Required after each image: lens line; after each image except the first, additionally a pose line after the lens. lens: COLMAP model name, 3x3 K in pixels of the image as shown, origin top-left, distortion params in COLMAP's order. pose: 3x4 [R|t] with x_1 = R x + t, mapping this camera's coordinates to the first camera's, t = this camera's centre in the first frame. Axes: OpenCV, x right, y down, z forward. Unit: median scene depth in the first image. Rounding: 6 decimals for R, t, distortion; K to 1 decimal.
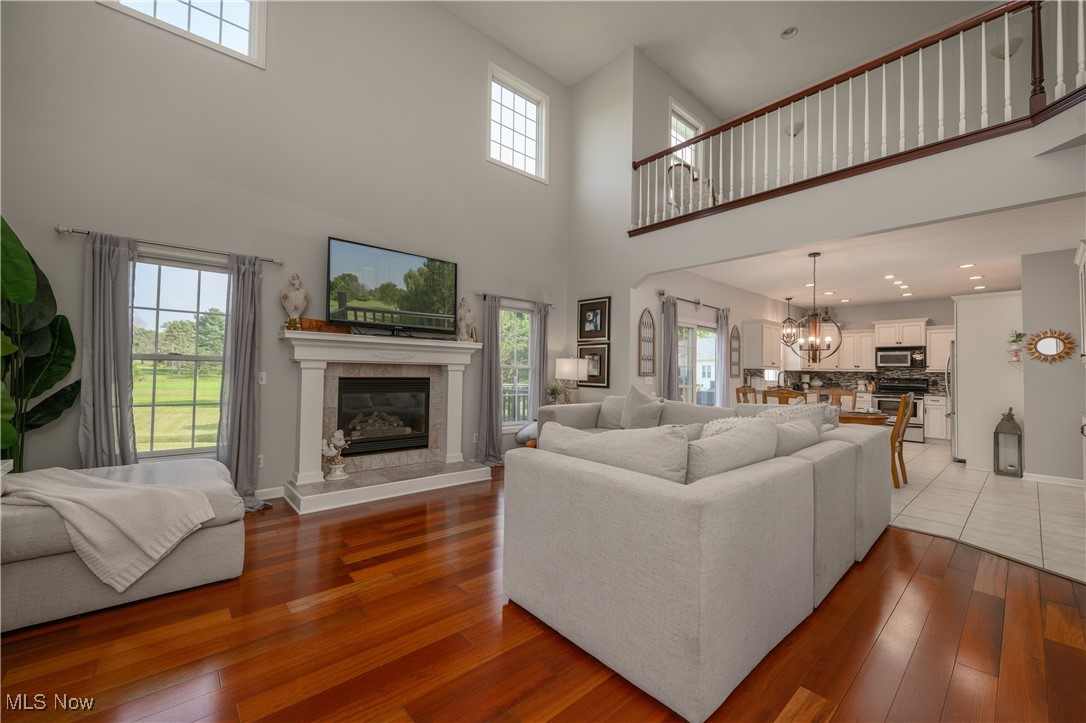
lens RADIAL K [[431.5, 0, 540.8], [0, 431.5, 367.6], [0, 0, 1]] dist [0.000743, -0.000055]
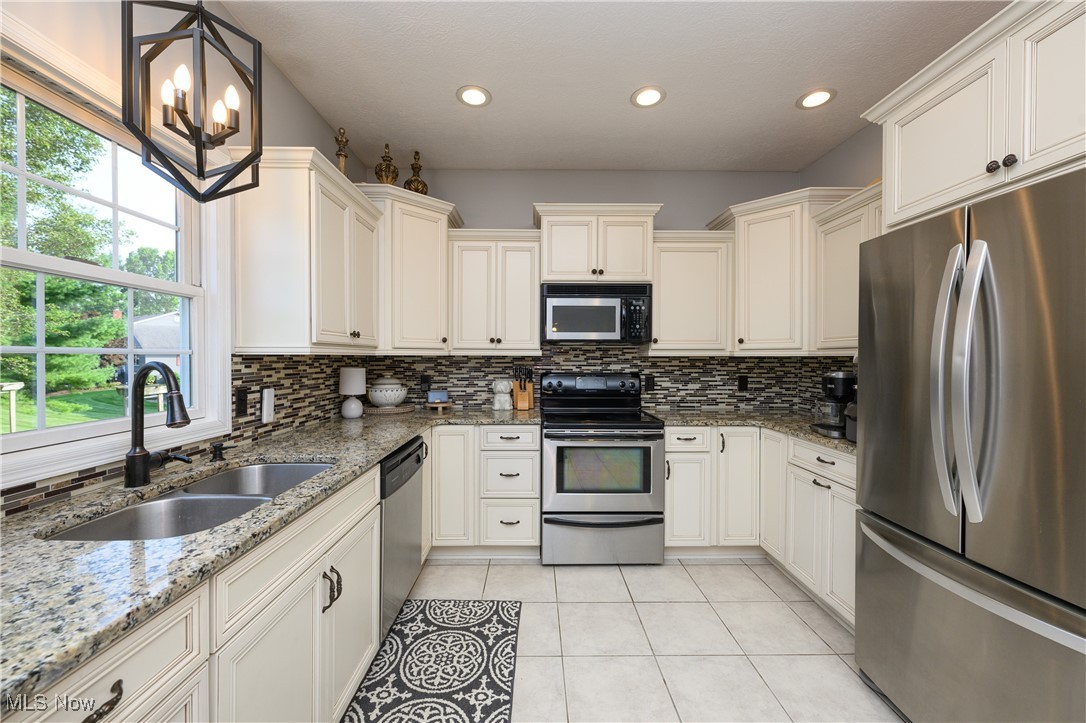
lens RADIAL K [[431.5, 0, 540.8], [0, 431.5, 367.6], [0, 0, 1]] dist [0.000743, -0.000055]
pose [[0.643307, -0.025829, 0.765173, 0.505806], [0.000174, 0.999436, 0.033591, 0.007336], [-0.765609, -0.021476, 0.642948, 0.768569]]
